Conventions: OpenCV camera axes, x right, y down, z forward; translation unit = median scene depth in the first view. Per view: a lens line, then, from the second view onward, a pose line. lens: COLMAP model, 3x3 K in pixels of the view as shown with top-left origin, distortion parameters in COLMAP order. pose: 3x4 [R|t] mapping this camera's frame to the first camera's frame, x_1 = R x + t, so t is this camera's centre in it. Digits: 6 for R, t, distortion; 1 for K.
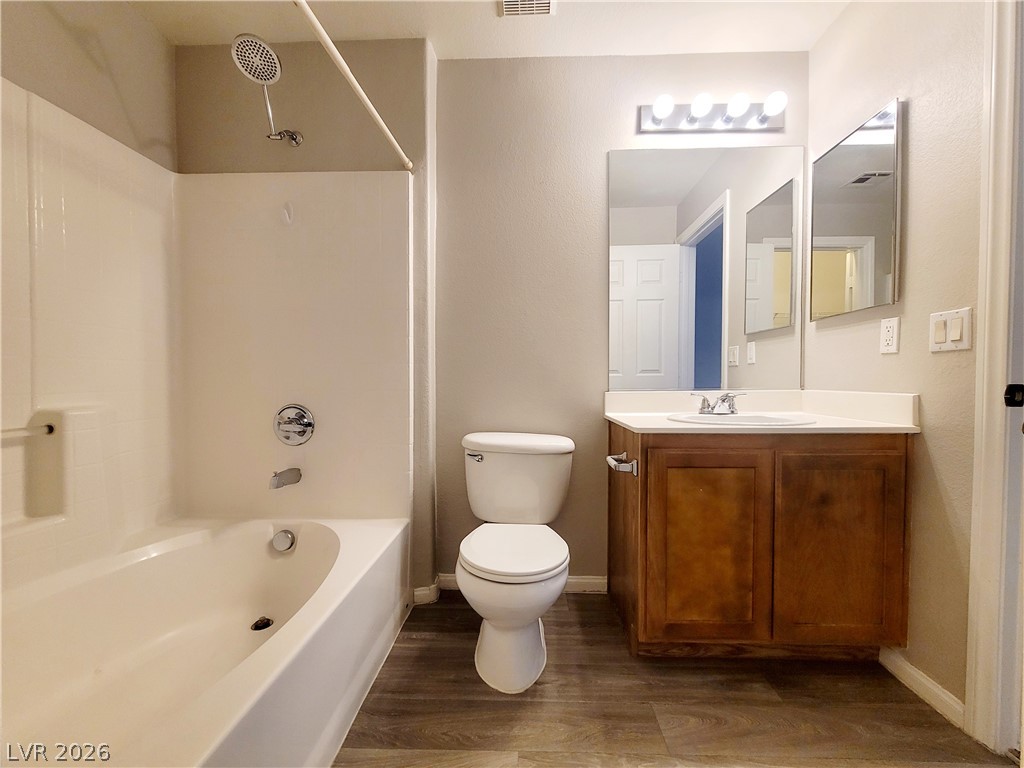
lens RADIAL K [[416.0, 0, 516.8], [0, 416.0, 386.3], [0, 0, 1]] dist [-0.002305, 0.000351]
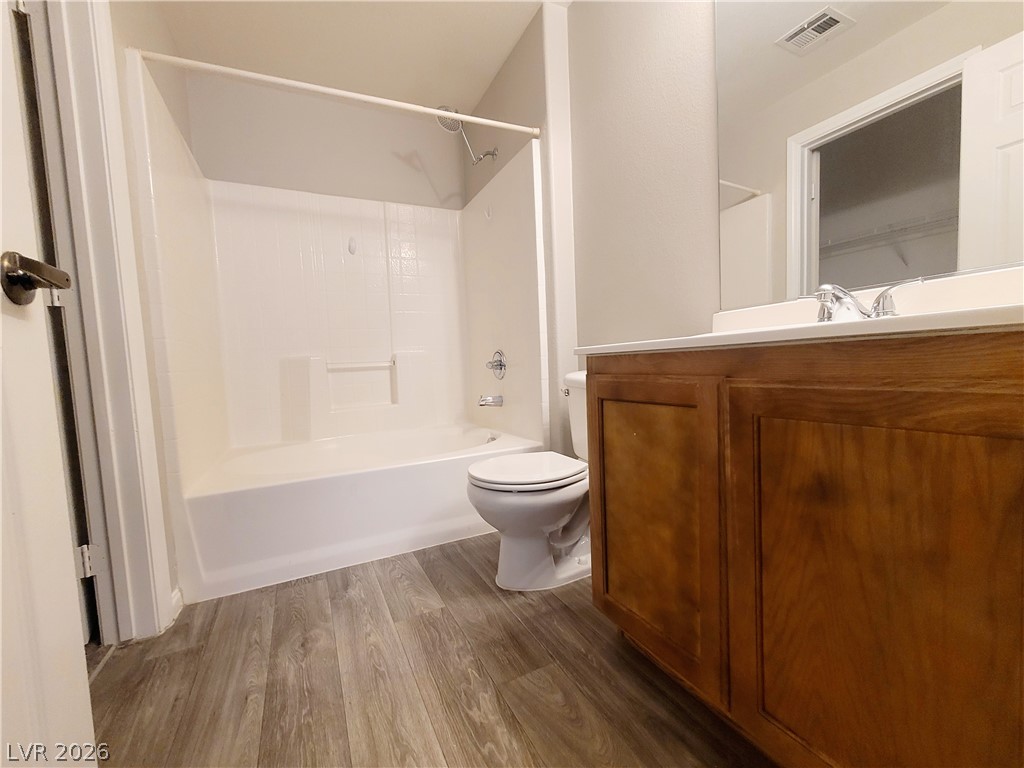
lens RADIAL K [[416.0, 0, 511.9], [0, 416.0, 386.7], [0, 0, 1]] dist [-0.002305, 0.000351]
pose [[0.478236, 0.030795, -0.877691, 0.964244], [0.028665, 0.998305, 0.050646, 0.130309], [0.877764, -0.049380, 0.476542, 0.497375]]
